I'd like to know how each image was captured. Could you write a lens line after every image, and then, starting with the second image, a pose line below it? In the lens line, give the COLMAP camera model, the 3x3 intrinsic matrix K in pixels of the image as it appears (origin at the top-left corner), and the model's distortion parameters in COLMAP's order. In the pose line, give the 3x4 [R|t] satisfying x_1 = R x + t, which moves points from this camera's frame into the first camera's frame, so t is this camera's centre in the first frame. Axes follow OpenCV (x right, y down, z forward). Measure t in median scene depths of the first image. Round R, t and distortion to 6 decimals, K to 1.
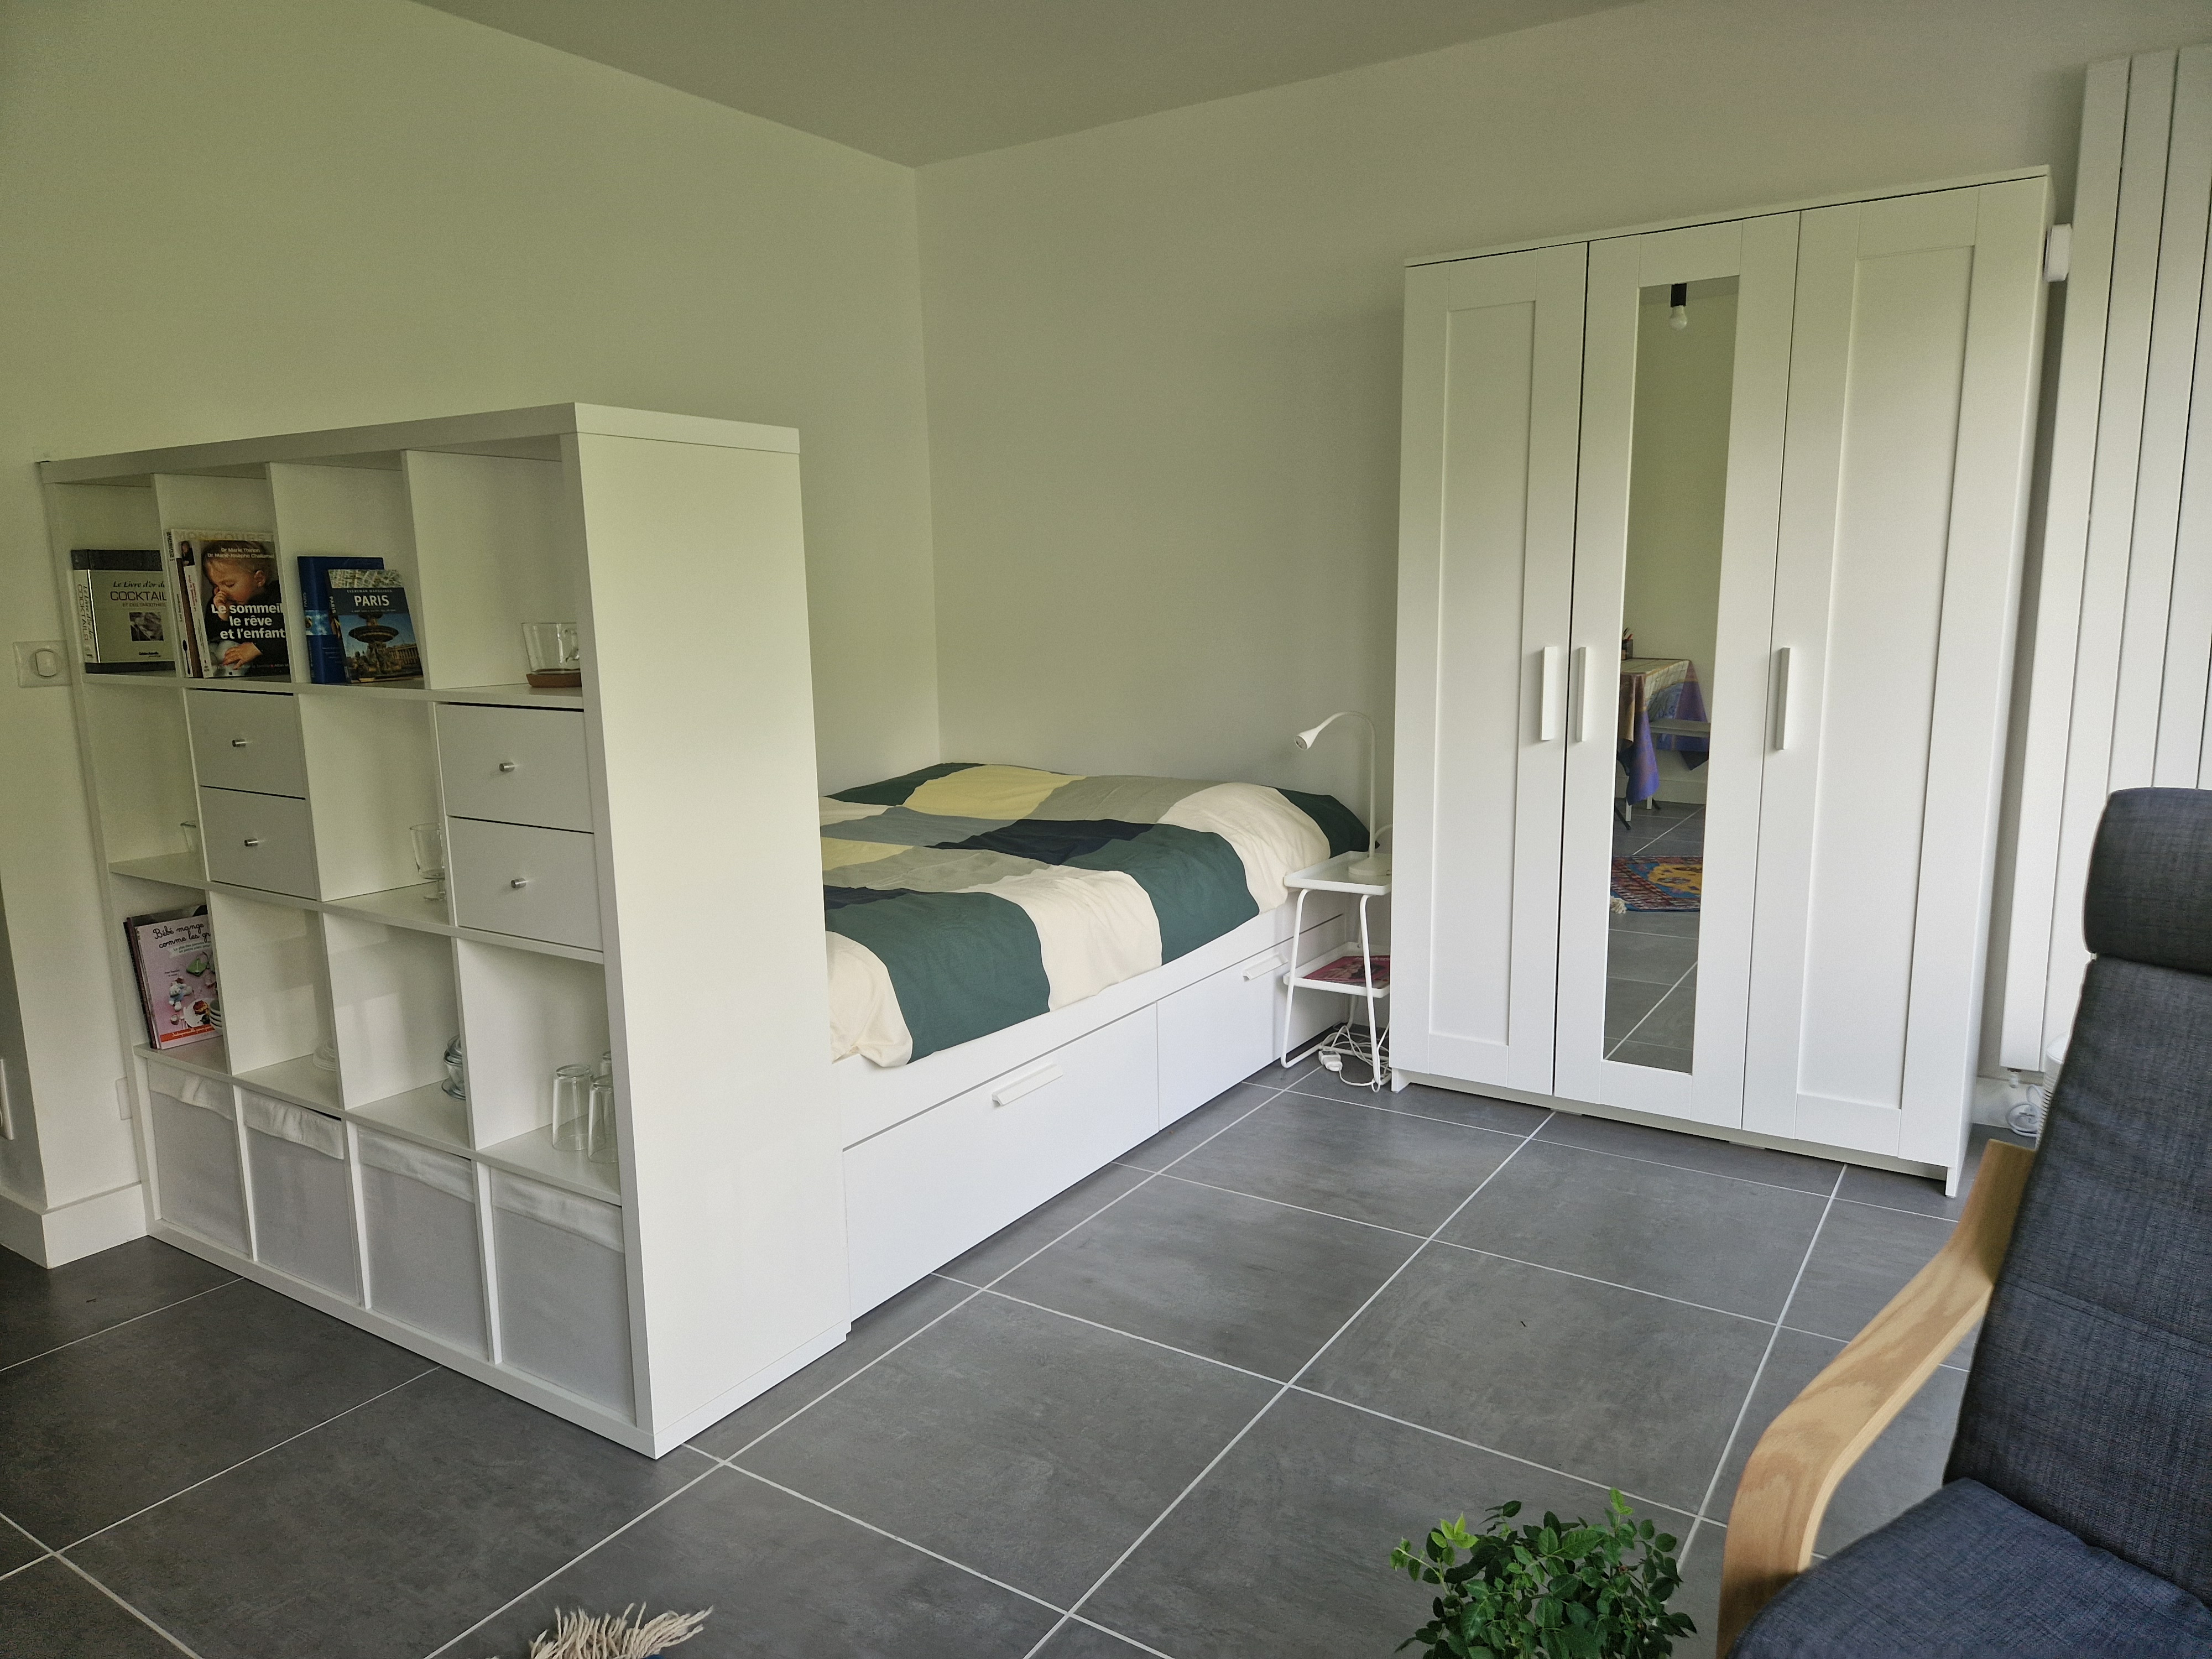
lens RADIAL K [[1480.9, 0, 1106.9], [0, 1480.9, 843.6], [0, 0, 1]] dist [0.073567, -0.058410]
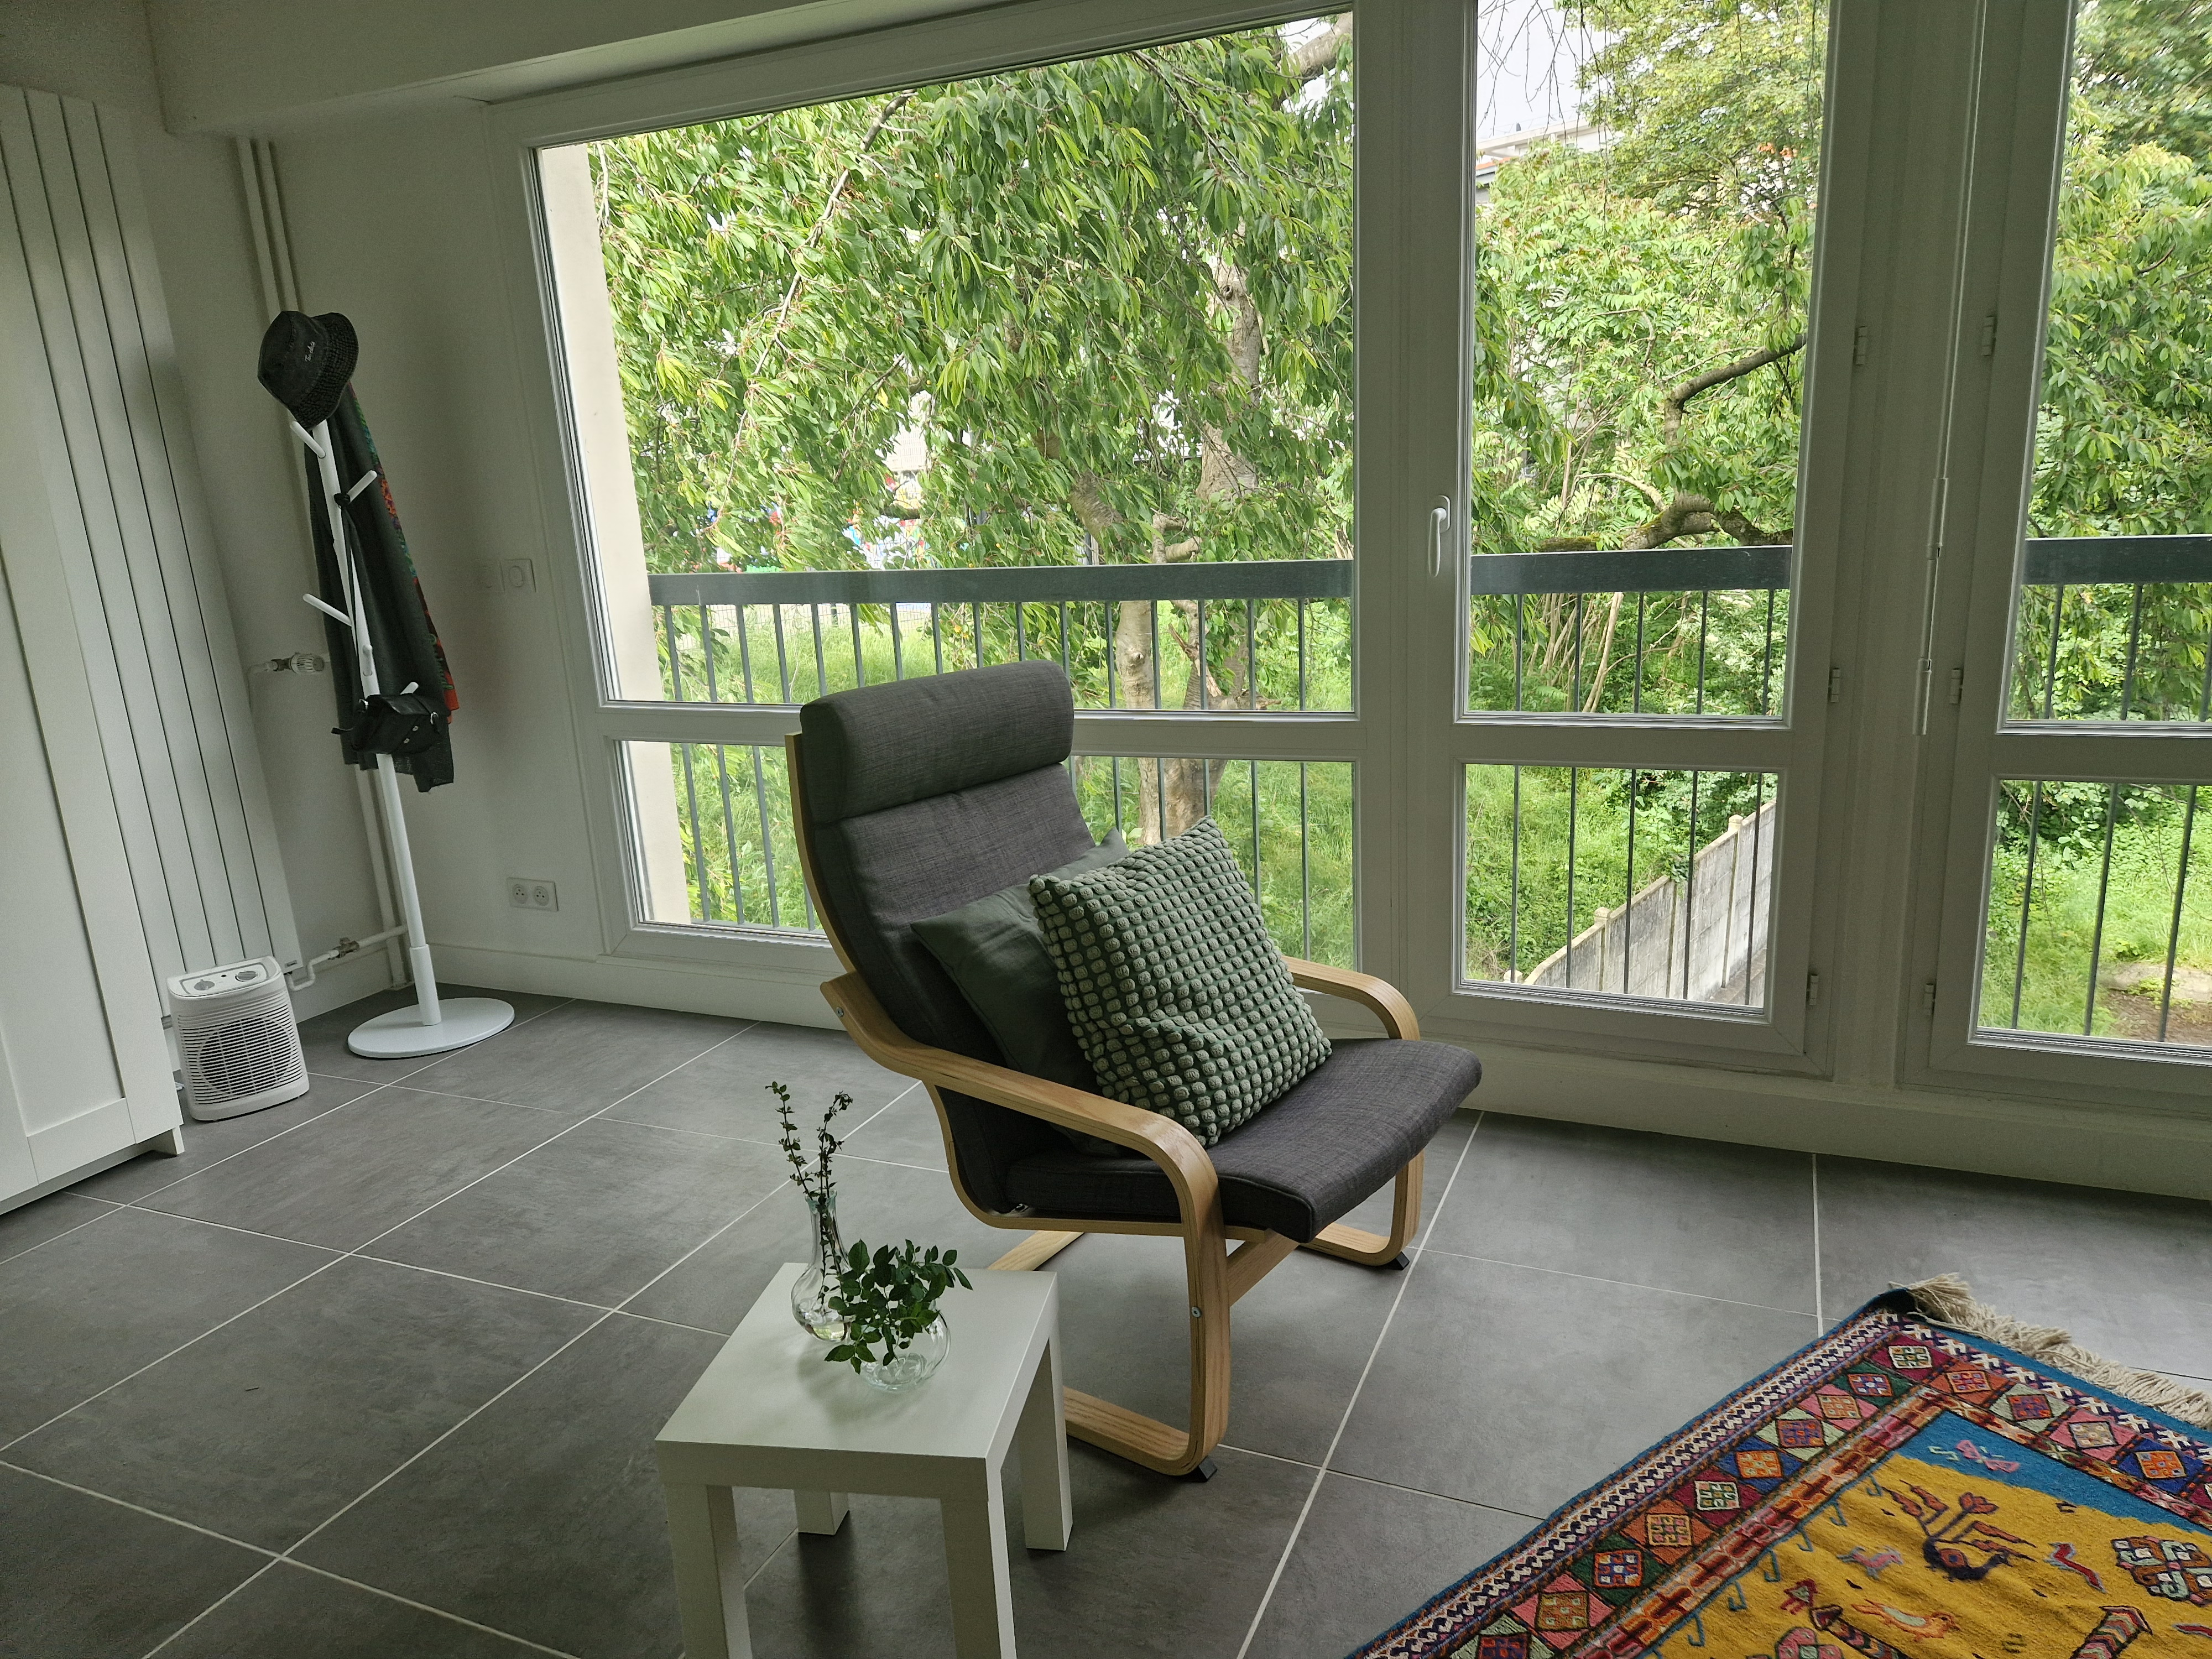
lens RADIAL K [[1480.9, 0, 1125.4], [0, 1480.9, 841.8], [0, 0, 1]] dist [0.073567, -0.058410]
pose [[-0.171216, -0.211412, 0.962284, -0.591124], [0.224739, 0.942576, 0.247069, -0.095358], [-0.959259, 0.258565, -0.113871, 0.486844]]
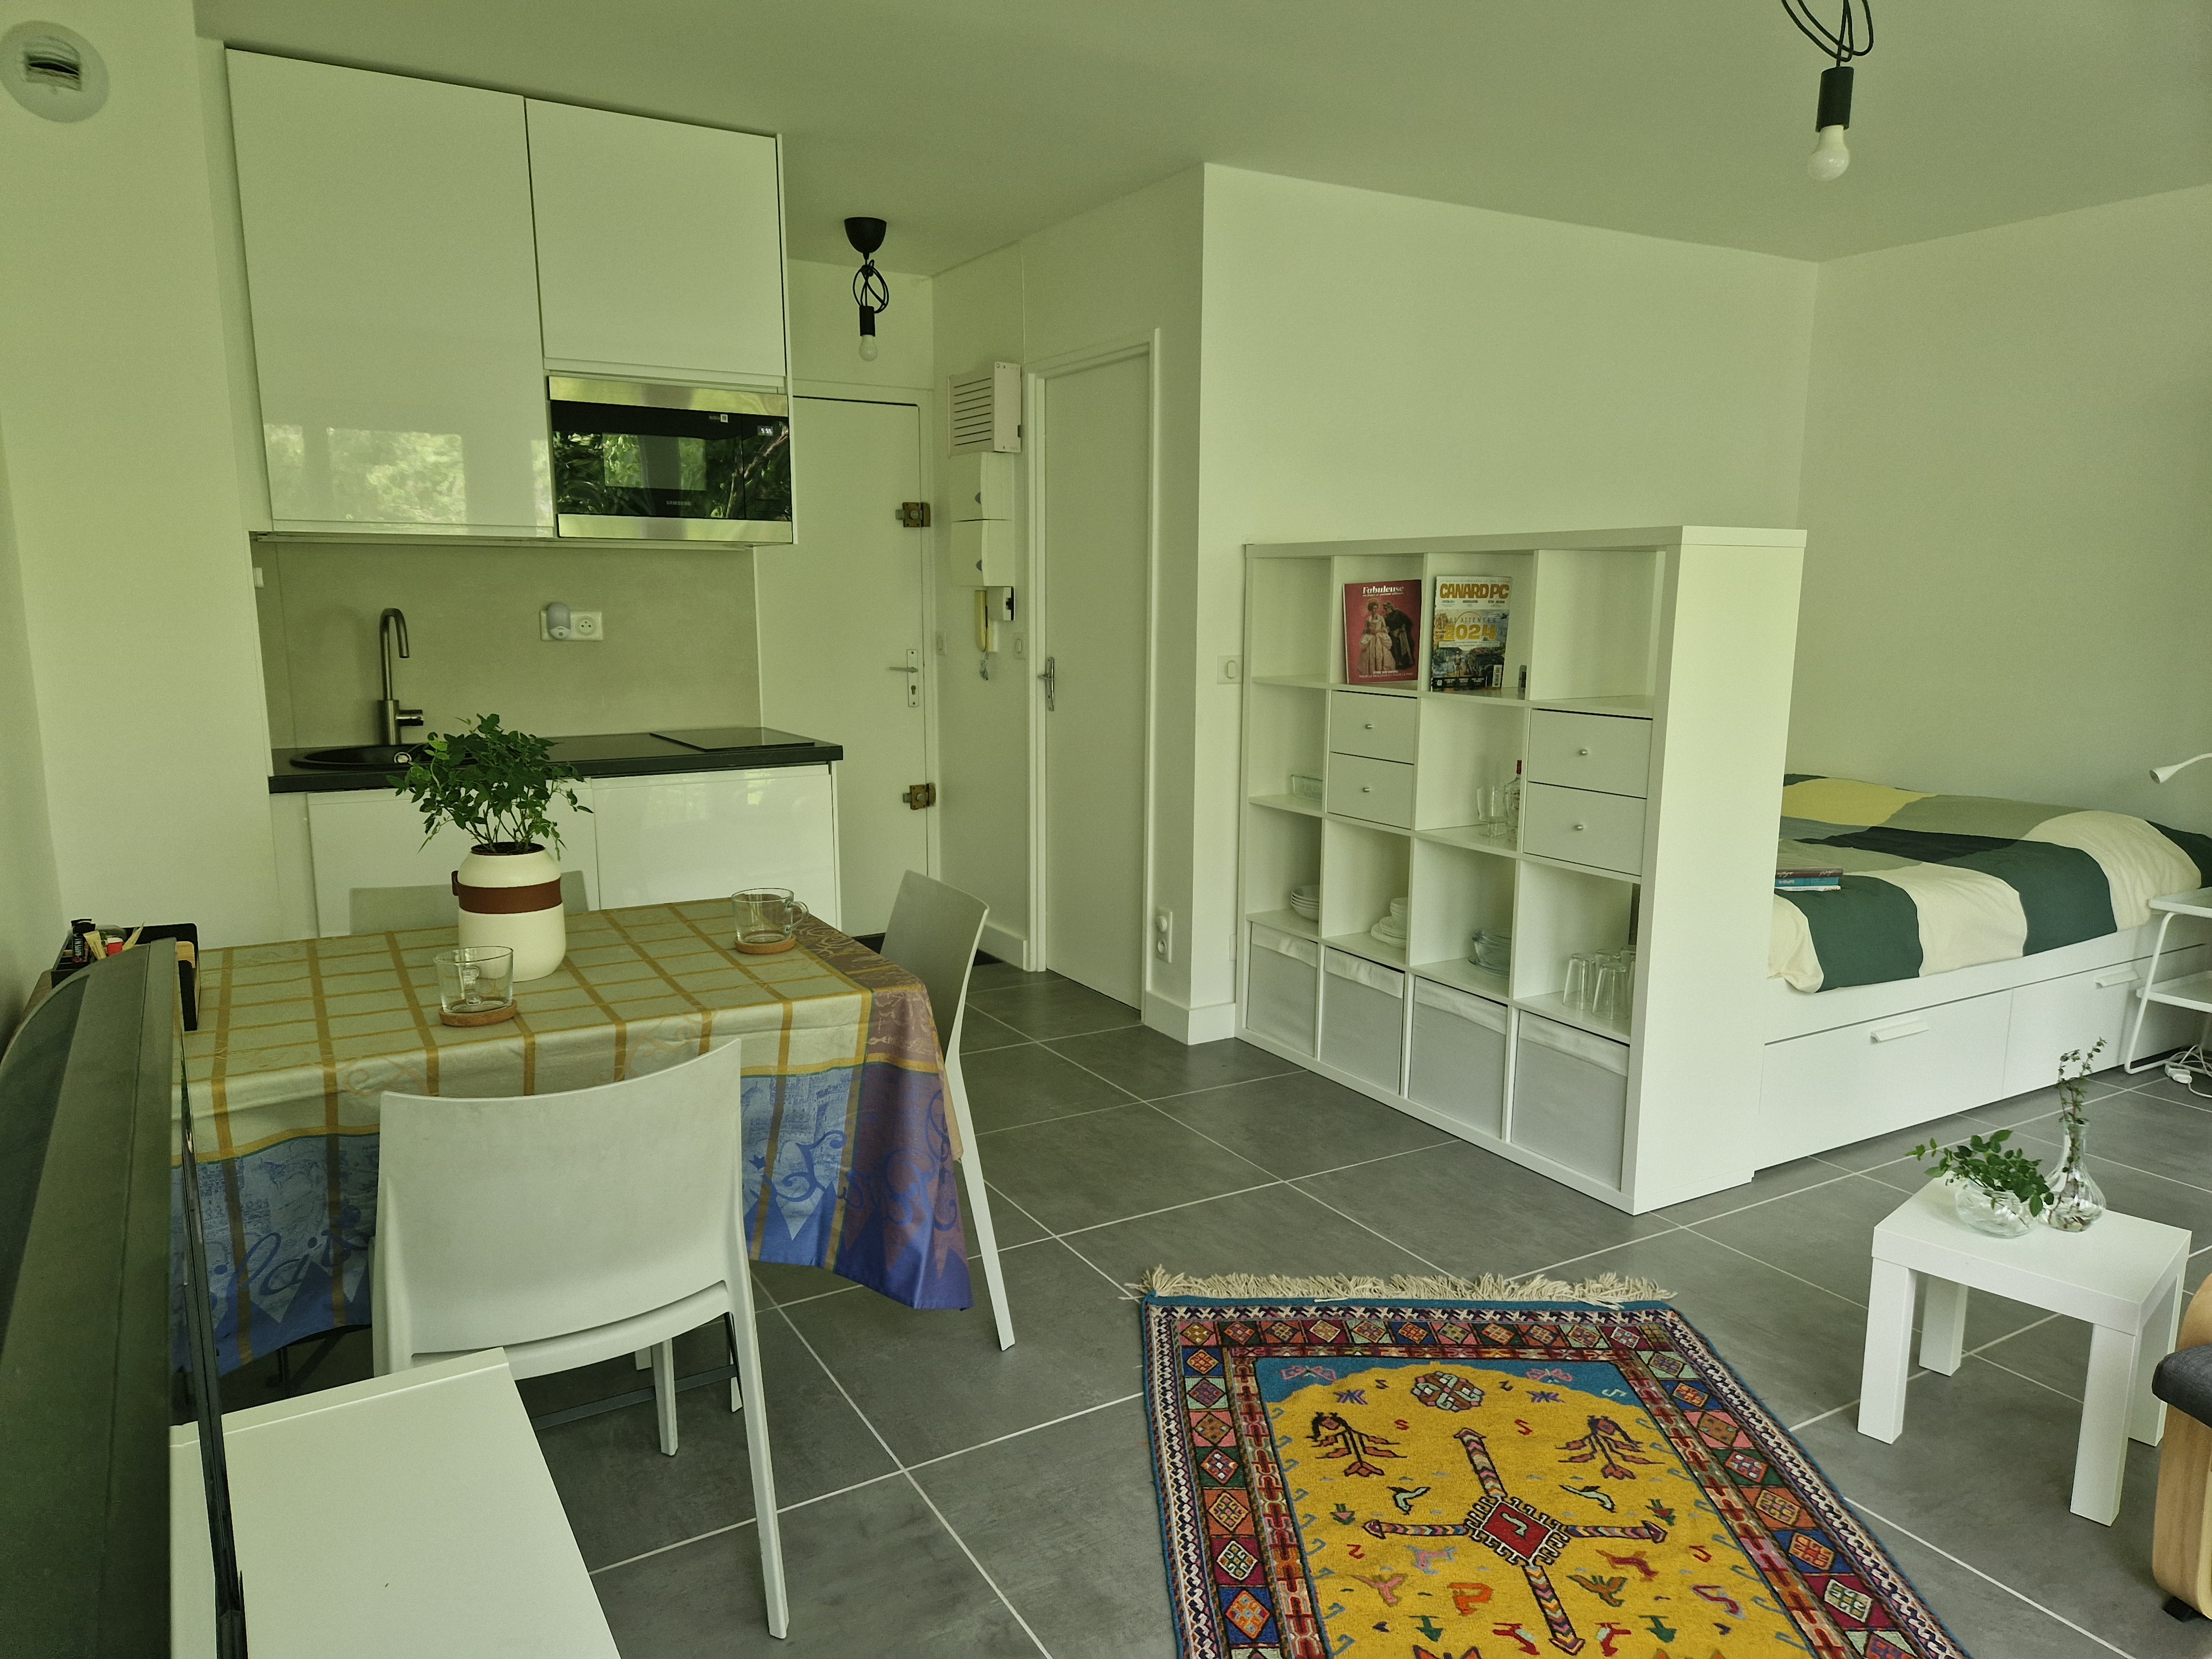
lens RADIAL K [[1480.9, 0, 1081.5], [0, 1480.9, 838.4], [0, 0, 1]] dist [0.073567, -0.058410]
pose [[0.894385, 0.095675, -0.436947, -0.143604], [-0.098293, 0.995018, 0.016675, 0.050864], [0.436365, 0.028035, 0.899333, -0.503940]]
